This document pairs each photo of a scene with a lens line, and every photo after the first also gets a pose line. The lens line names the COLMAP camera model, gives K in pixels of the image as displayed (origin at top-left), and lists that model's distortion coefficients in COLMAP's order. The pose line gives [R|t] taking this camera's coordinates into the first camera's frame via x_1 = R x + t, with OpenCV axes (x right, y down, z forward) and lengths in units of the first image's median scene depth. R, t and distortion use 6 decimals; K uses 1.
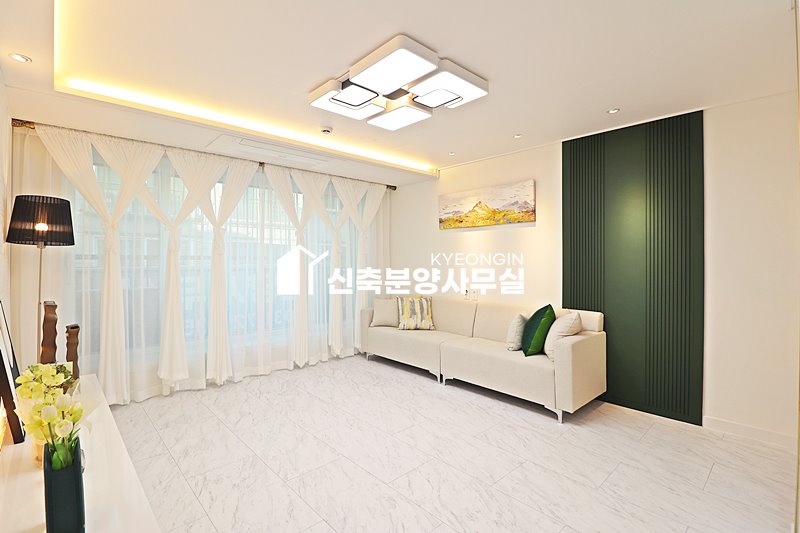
lens RADIAL K [[369.6, 0, 399.9], [0, 369.6, 261.6], [0, 0, 1]] dist [0.000665, -0.012527]
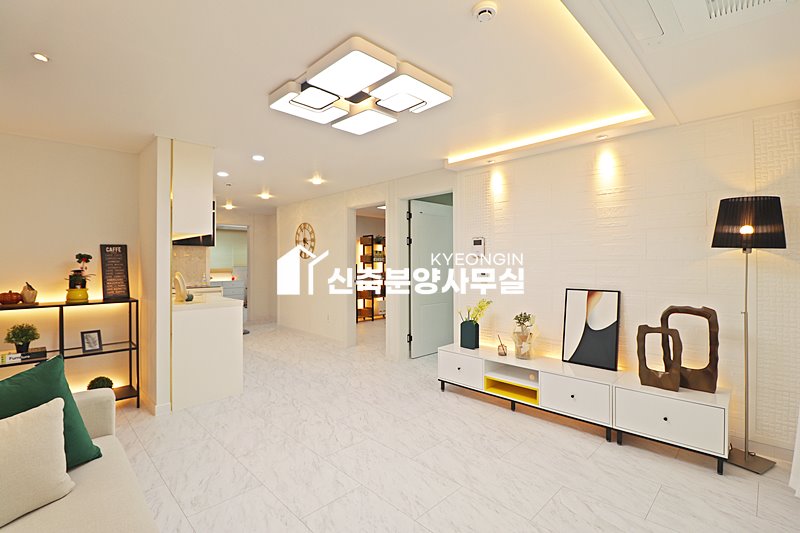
lens RADIAL K [[369.6, 0, 397.0], [0, 369.6, 260.8], [0, 0, 1]] dist [0.000665, -0.012527]
pose [[-0.999667, 0.004189, -0.025448, -0.063645], [0.004131, 0.999989, 0.002352, -0.017918], [0.025458, 0.002246, -0.999673, 1.442509]]
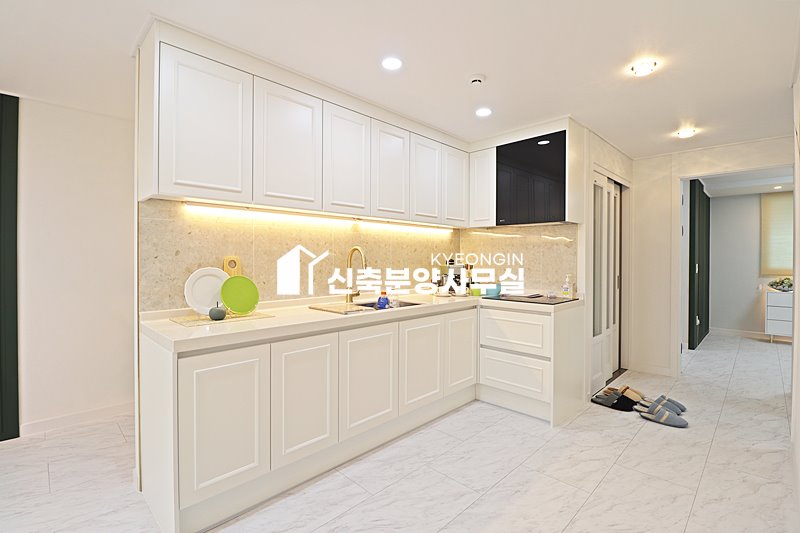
lens RADIAL K [[369.6, 0, 397.8], [0, 369.6, 260.2], [0, 0, 1]] dist [0.000665, -0.012527]
pose [[-0.030291, -0.004685, 0.999530, -0.100009], [0.003983, 0.999981, 0.004807, -0.000219], [-0.999533, 0.004127, -0.030271, 0.054577]]
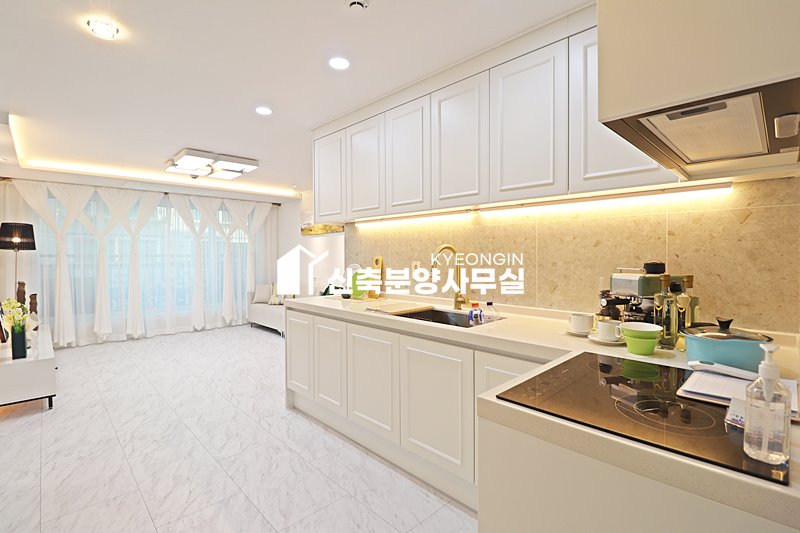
lens RADIAL K [[369.6, 0, 399.5], [0, 369.6, 260.9], [0, 0, 1]] dist [0.000665, -0.012527]
pose [[0.999856, -0.003509, 0.016629, 0.644538], [0.003335, 0.999939, 0.010495, -0.003906], [-0.016665, -0.010438, 0.999807, -0.606295]]
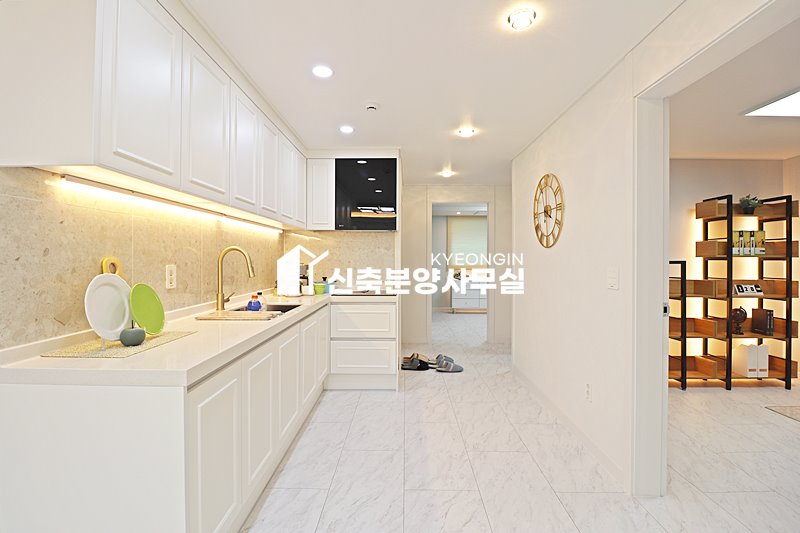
lens RADIAL K [[369.6, 0, 397.1], [0, 369.6, 260.0], [0, 0, 1]] dist [0.000665, -0.012527]
pose [[-0.715830, -0.002509, 0.698270, -0.015925], [0.003347, 0.999970, 0.007025, -0.004072], [-0.698267, 0.007366, -0.715800, 0.431884]]
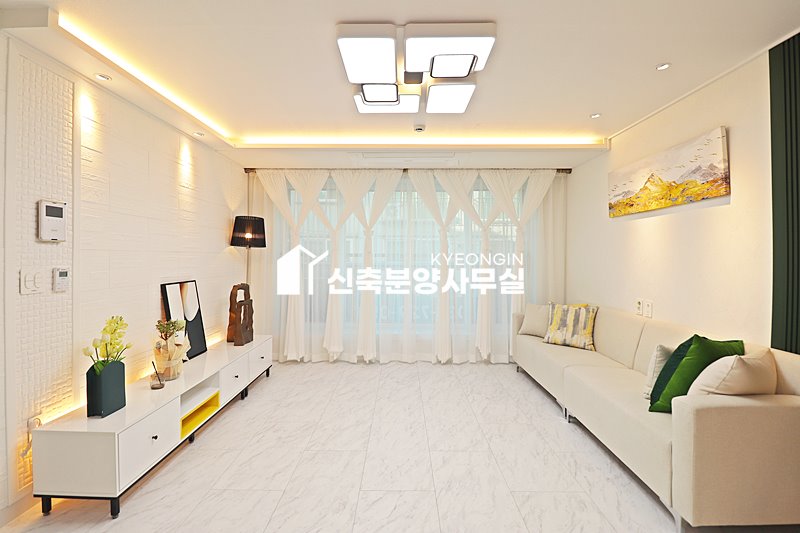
lens RADIAL K [[369.6, 0, 399.6], [0, 369.6, 257.4], [0, 0, 1]] dist [0.000665, -0.012527]
pose [[0.726776, 0.004719, -0.686858, 0.436015], [-0.008098, 0.999966, -0.001698, -0.003314], [0.686827, 0.006796, 0.726789, 0.227321]]
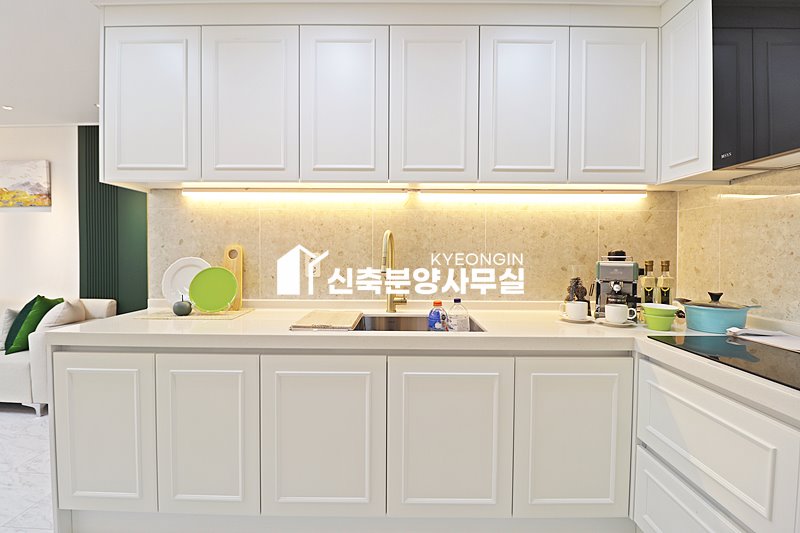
lens RADIAL K [[369.6, 0, 397.4], [0, 369.6, 259.1], [0, 0, 1]] dist [0.000665, -0.012527]
pose [[0.695513, -0.010796, 0.718433, 0.350514], [-0.001102, 0.999870, 0.016092, 0.007375], [-0.718513, -0.011984, 0.695410, -0.282379]]
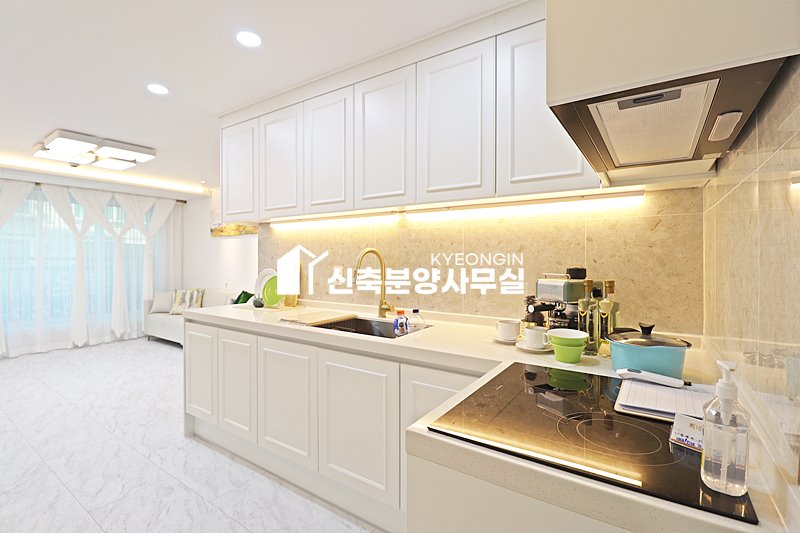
lens RADIAL K [[369.6, 0, 397.9], [0, 369.6, 260.8], [0, 0, 1]] dist [0.000665, -0.012527]
pose [[0.976767, 0.001066, 0.214301, 0.653139], [-0.000943, 0.999999, -0.000675, -0.004228], [-0.214301, 0.000457, 0.976768, -0.553375]]
